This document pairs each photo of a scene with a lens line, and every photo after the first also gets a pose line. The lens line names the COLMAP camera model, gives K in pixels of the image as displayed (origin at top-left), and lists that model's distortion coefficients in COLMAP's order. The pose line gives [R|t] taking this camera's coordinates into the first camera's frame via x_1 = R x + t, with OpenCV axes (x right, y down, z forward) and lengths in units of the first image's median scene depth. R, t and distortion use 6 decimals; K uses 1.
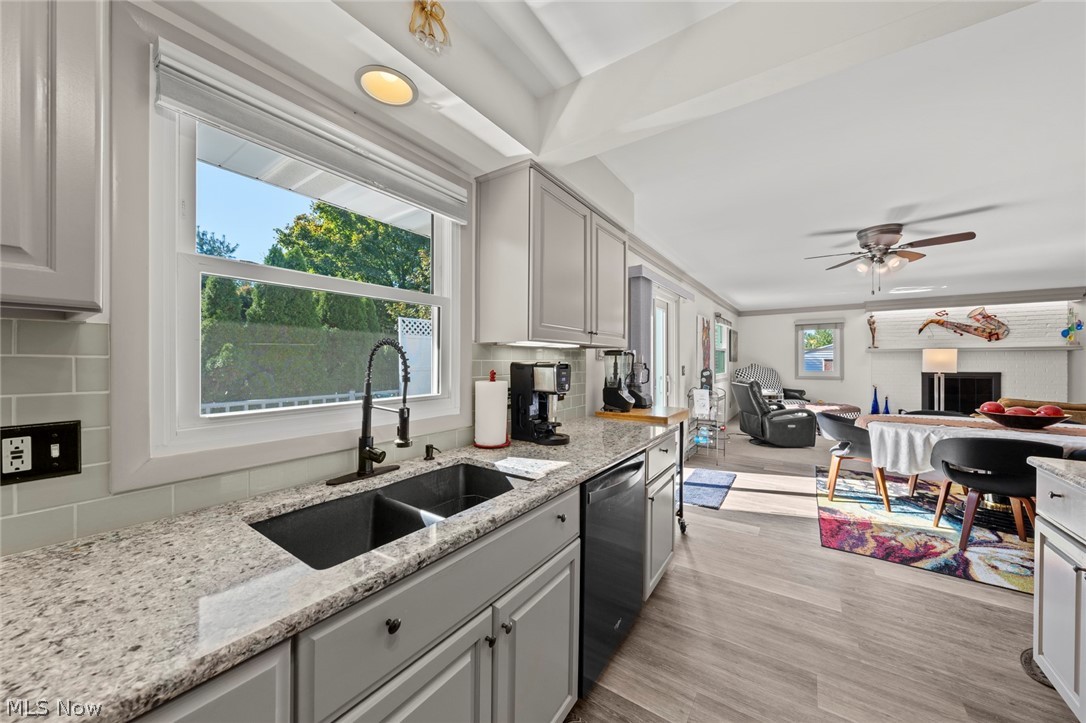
lens RADIAL K [[379.5, 0, 543.0], [0, 379.5, 361.5], [0, 0, 1]] dist [-0.006637, 0.001327]
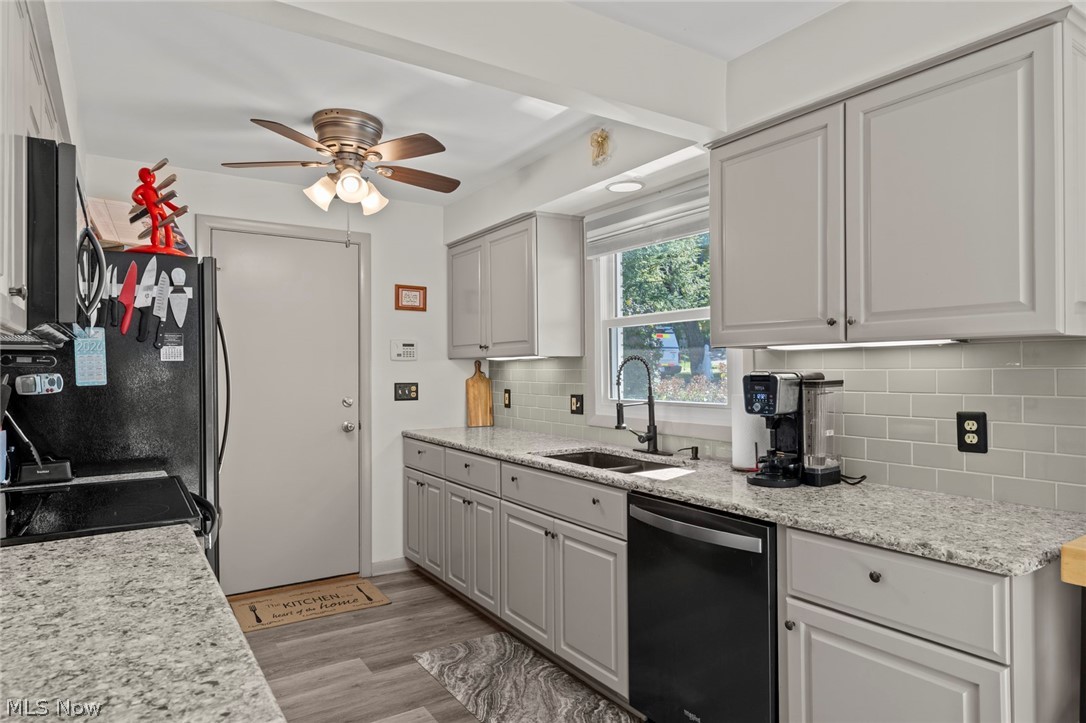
lens RADIAL K [[637.8, 0, 537.2], [0, 637.8, 366.7], [0, 0, 1]] dist [0.001757, 0.000277]
pose [[-0.371791, -0.004301, -0.928306, 0.791464], [0.003022, 0.999978, -0.005843, -0.002871], [0.928311, -0.004978, -0.371770, 0.624916]]
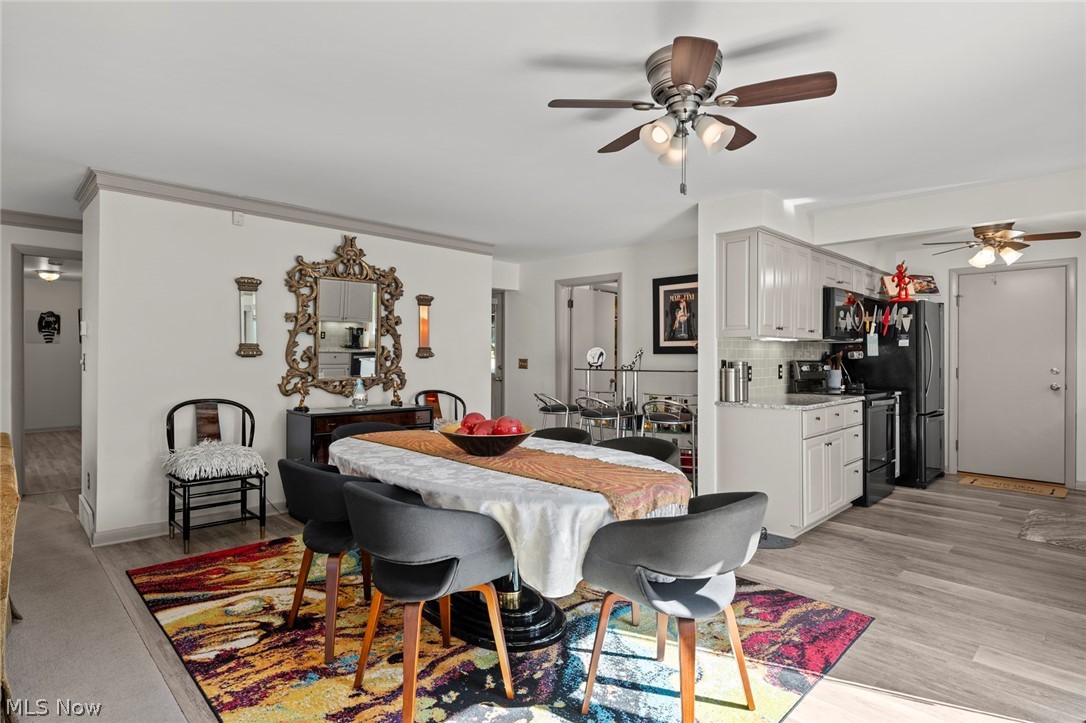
lens RADIAL K [[561.9, 0, 543.8], [0, 561.9, 358.8], [0, 0, 1]] dist [0.001575, 0.000065]
pose [[-0.982812, -0.003215, 0.184579, 0.974314], [-0.002437, 0.999987, 0.004438, 0.018134], [-0.184591, 0.003911, -0.982808, 1.799445]]
